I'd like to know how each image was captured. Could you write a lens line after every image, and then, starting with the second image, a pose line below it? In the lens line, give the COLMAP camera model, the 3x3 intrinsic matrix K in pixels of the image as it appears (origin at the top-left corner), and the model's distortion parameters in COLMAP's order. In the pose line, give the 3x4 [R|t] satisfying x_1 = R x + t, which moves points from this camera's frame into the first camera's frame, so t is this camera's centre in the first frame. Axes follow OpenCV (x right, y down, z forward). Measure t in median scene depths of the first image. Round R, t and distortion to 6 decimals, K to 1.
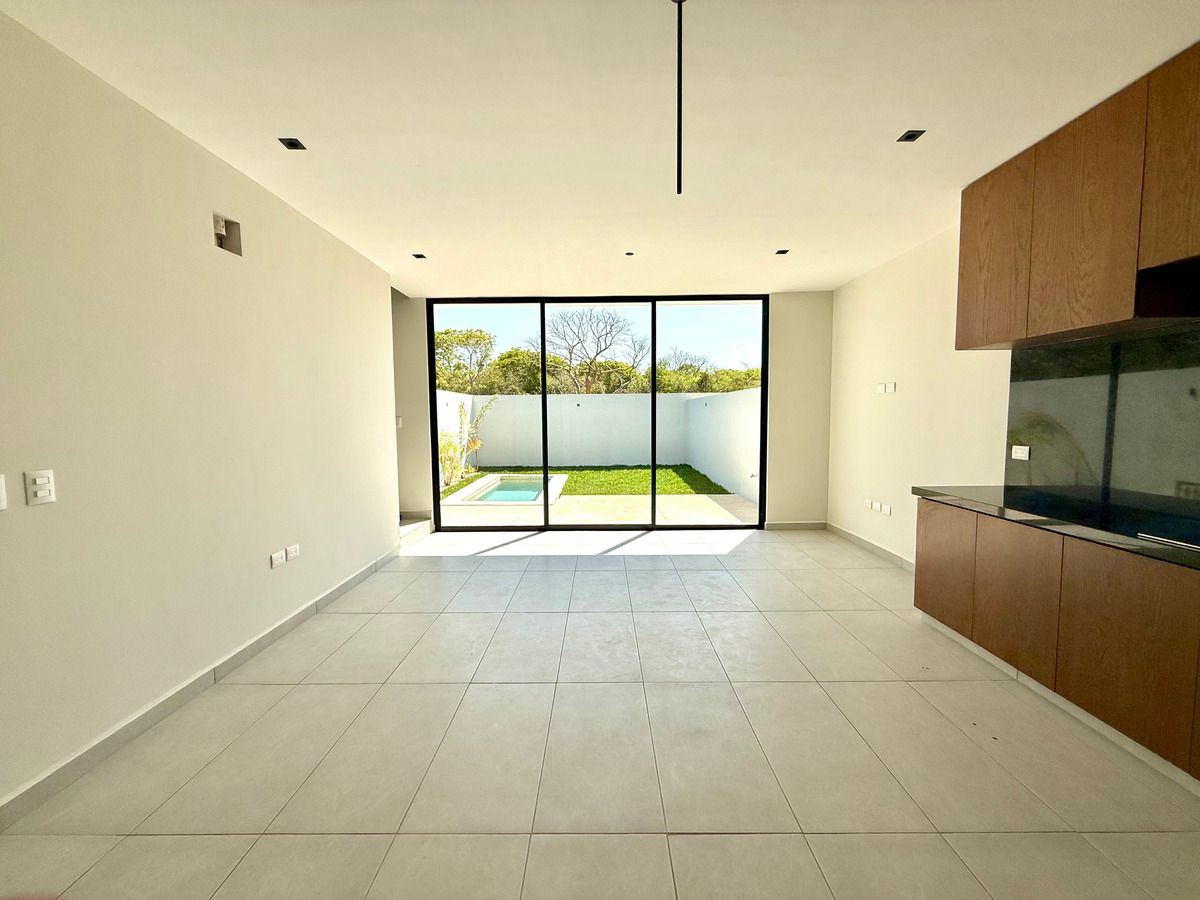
lens RADIAL K [[482.2, 0, 596.3], [0, 482.2, 447.5], [0, 0, 1]] dist [-0.001095, -0.000396]
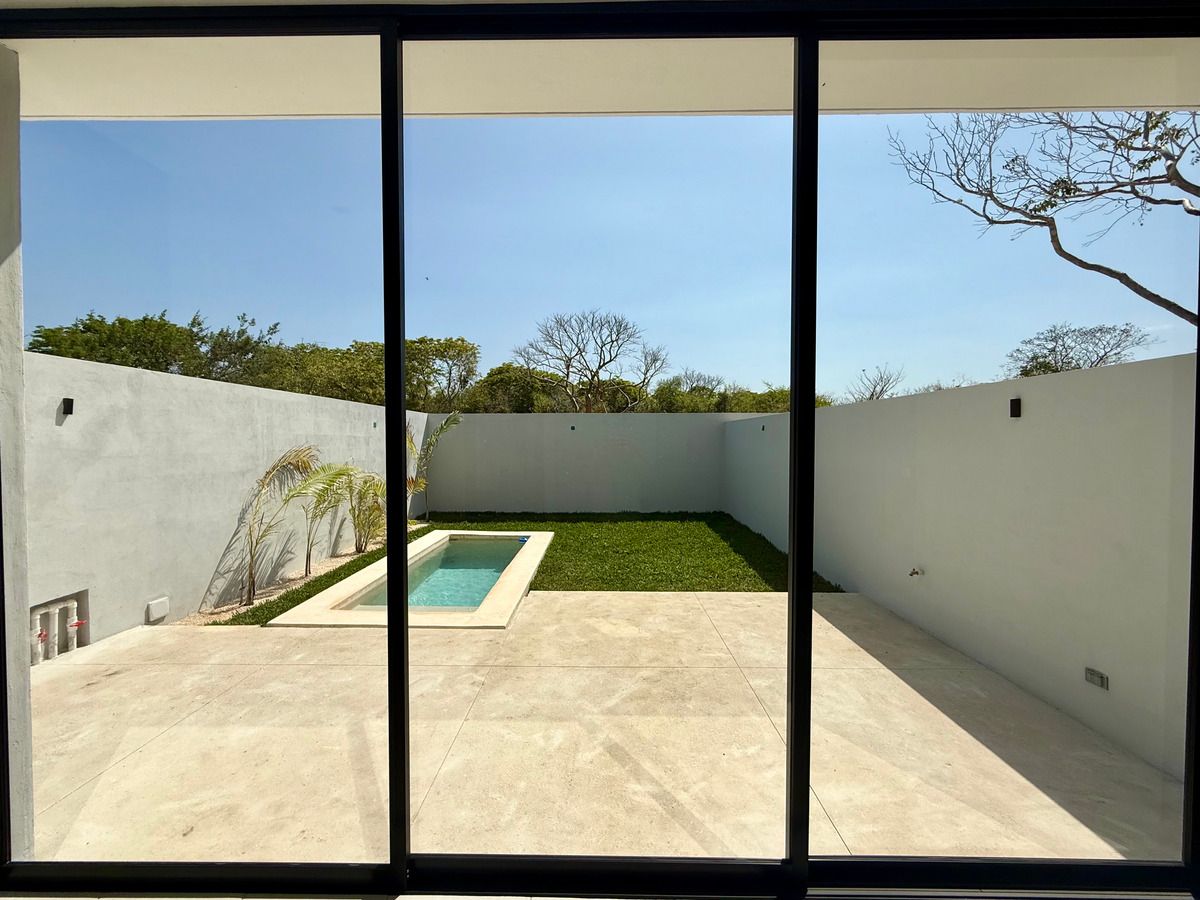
lens RADIAL K [[474.7, 0, 593.1], [0, 474.7, 447.5], [0, 0, 1]] dist [-0.010623, 0.005929]
pose [[0.999863, 0.009885, -0.013243, 0.007712], [-0.010543, 0.998664, -0.050579, -0.060489], [0.012725, 0.050711, 0.998632, 0.765513]]
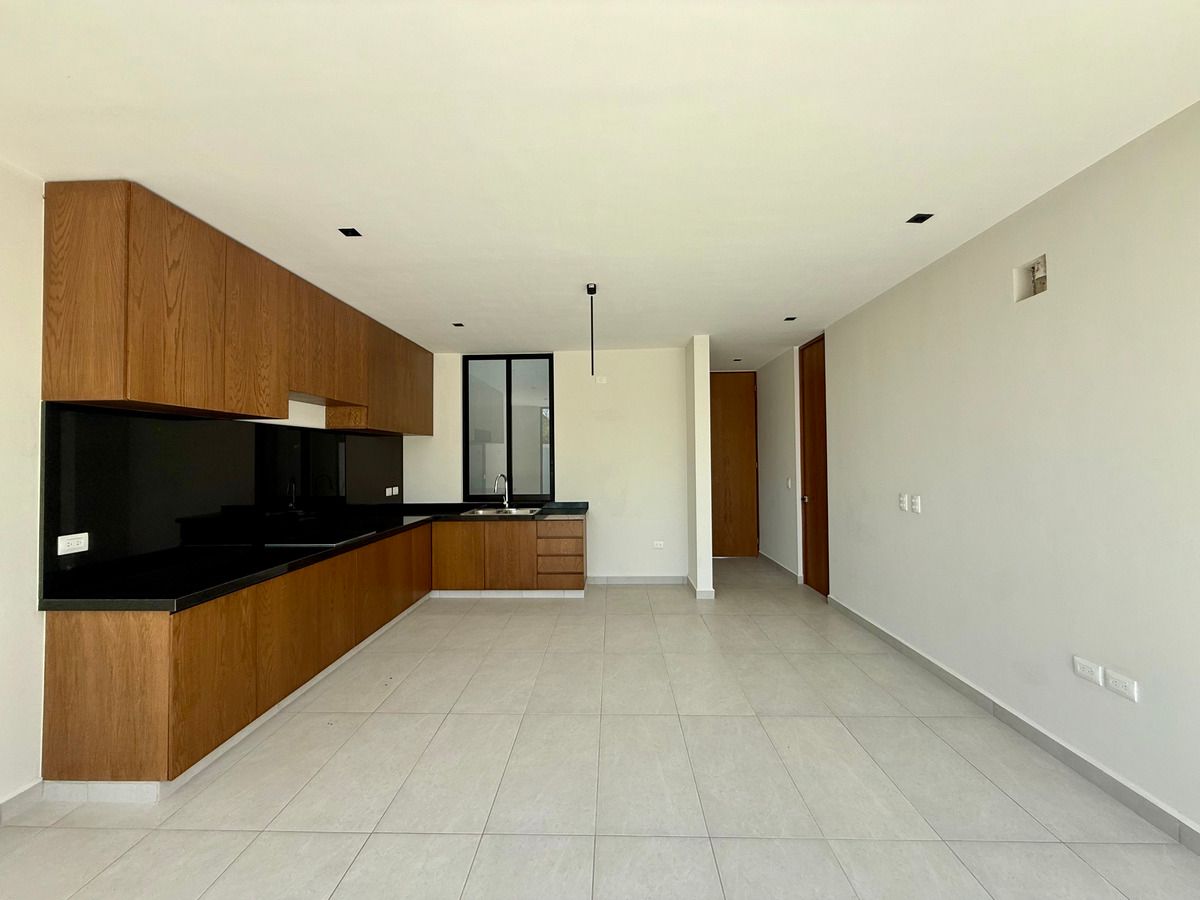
lens RADIAL K [[482.9, 0, 597.7], [0, 482.9, 448.0], [0, 0, 1]] dist [0.001320, 0.000620]
pose [[-0.999270, 0.020803, 0.032038, 0.025089], [0.022227, 0.998751, 0.044743, -0.085334], [-0.031067, 0.045423, -0.998485, 0.967132]]
